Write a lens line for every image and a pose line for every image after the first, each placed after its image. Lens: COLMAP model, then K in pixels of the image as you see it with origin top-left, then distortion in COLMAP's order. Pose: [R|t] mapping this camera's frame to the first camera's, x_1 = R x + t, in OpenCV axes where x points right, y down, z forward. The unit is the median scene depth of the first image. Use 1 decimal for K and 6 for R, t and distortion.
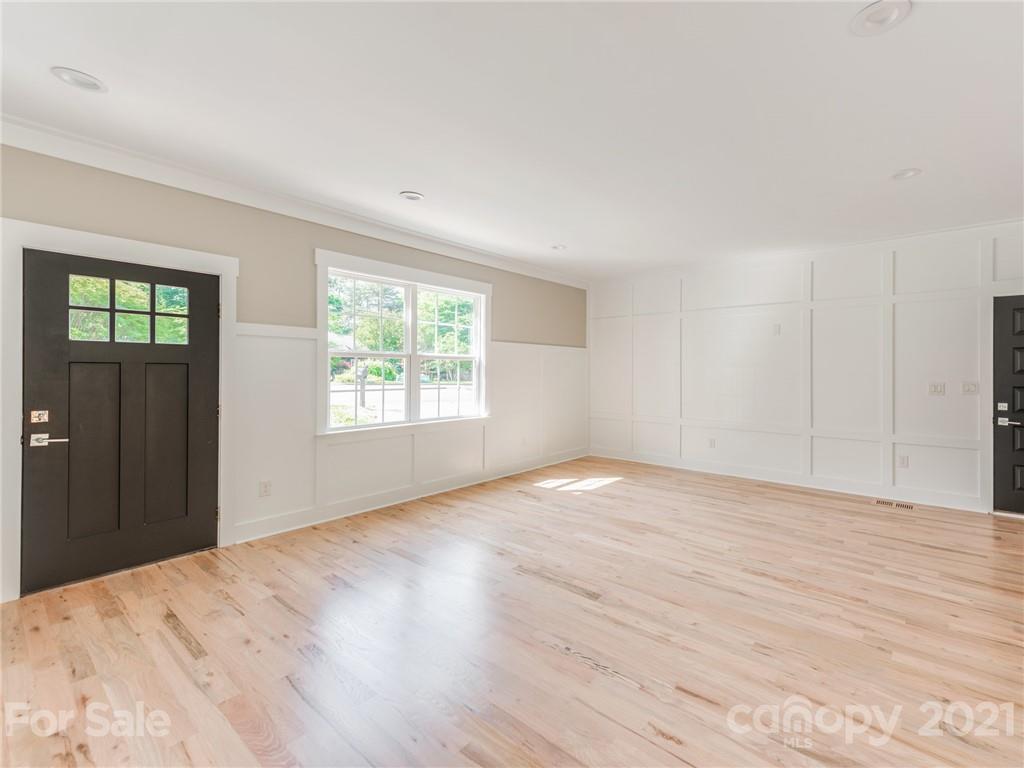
lens RADIAL K [[456.9, 0, 554.8], [0, 456.9, 375.6], [0, 0, 1]] dist [0.015458, -0.000535]
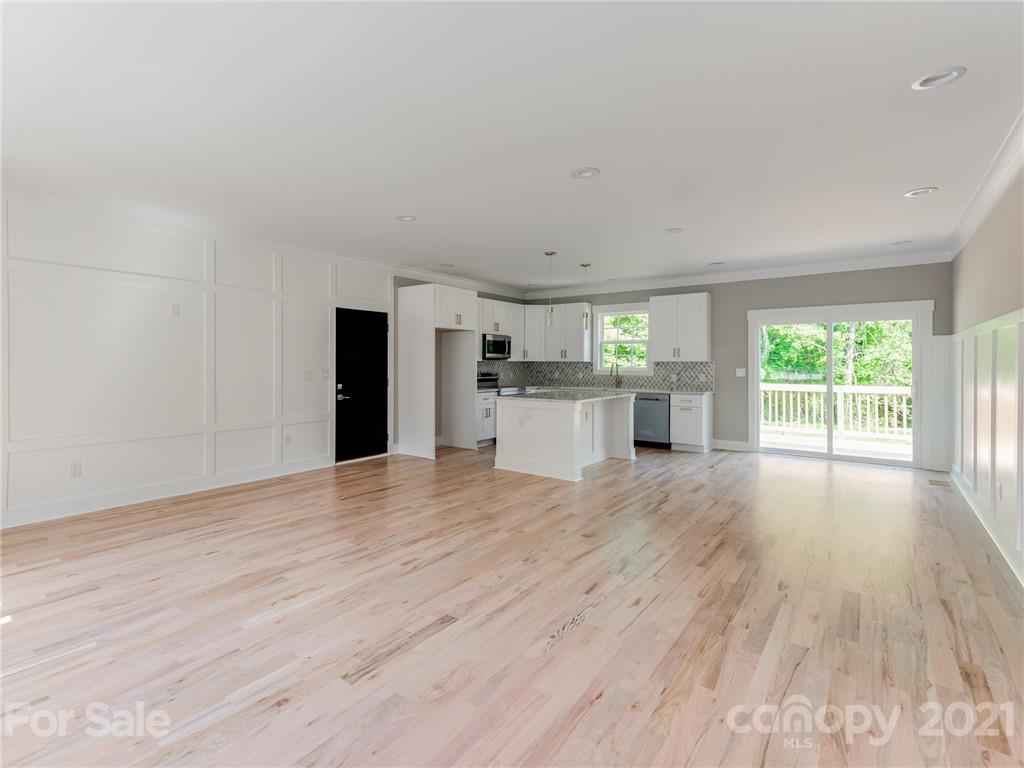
lens RADIAL K [[497.1, 0, 476.4], [0, 497.1, 358.9], [0, 0, 1]] dist [0.020240, -0.002854]
pose [[-0.007702, 0.004778, 0.999959, -0.643955], [0.003214, 0.999984, -0.004753, -0.011016], [-0.999965, 0.003178, -0.007717, 0.698045]]
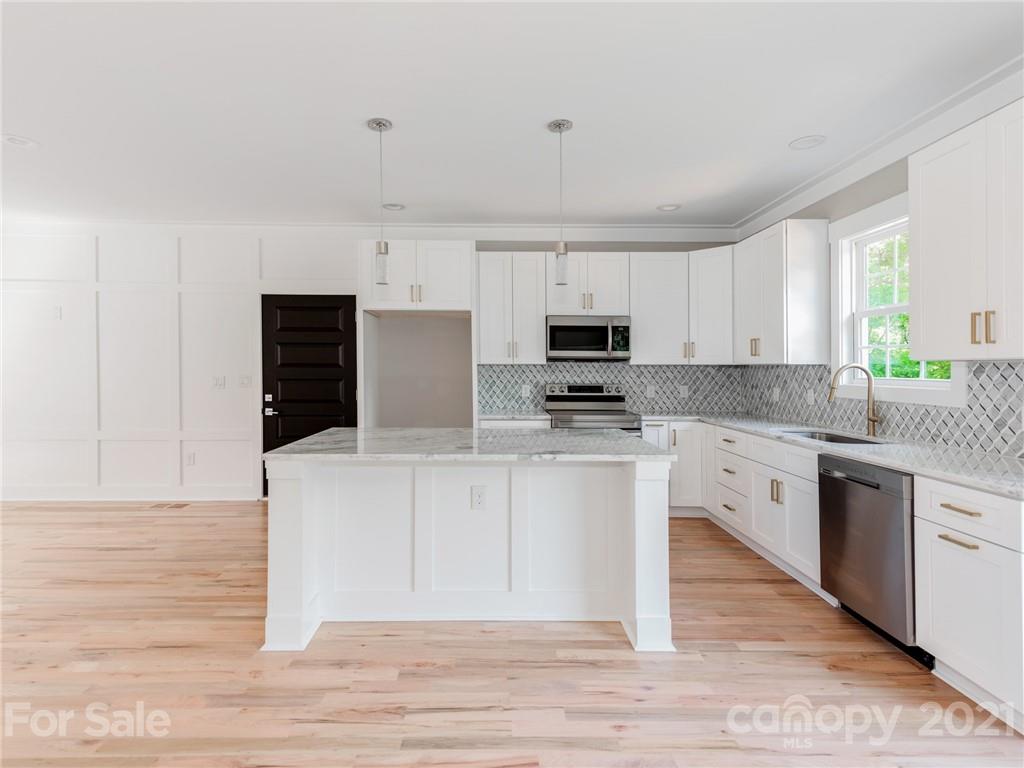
lens RADIAL K [[529.2, 0, 511.4], [0, 529.2, 363.4], [0, 0, 1]] dist [0.021406, -0.004584]
pose [[0.766956, 0.010442, 0.641615, 0.678211], [0.000406, 0.999859, -0.016758, 0.009496], [-0.641700, 0.013113, 0.766844, -0.331939]]
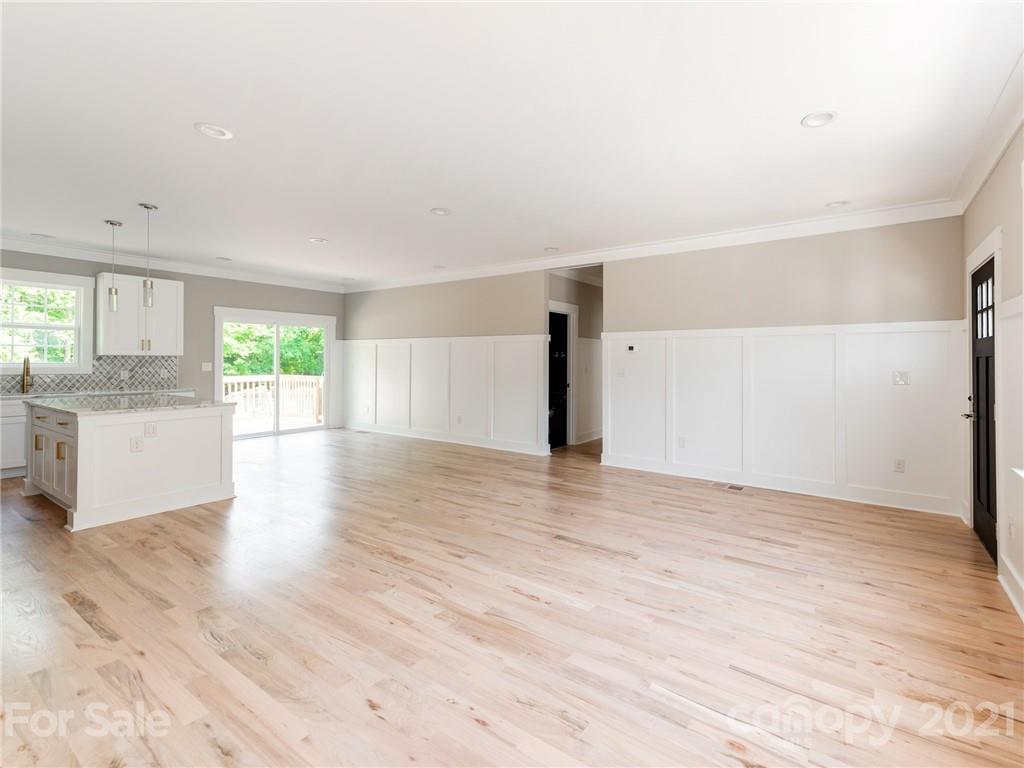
lens RADIAL K [[478.4, 0, 540.6], [0, 478.4, 357.2], [0, 0, 1]] dist [-0.002611, 0.001819]
pose [[-0.997216, -0.009795, -0.073922, 0.177429], [-0.009936, 0.999949, 0.001538, -0.017898], [0.073904, 0.002269, -0.997263, 1.708391]]
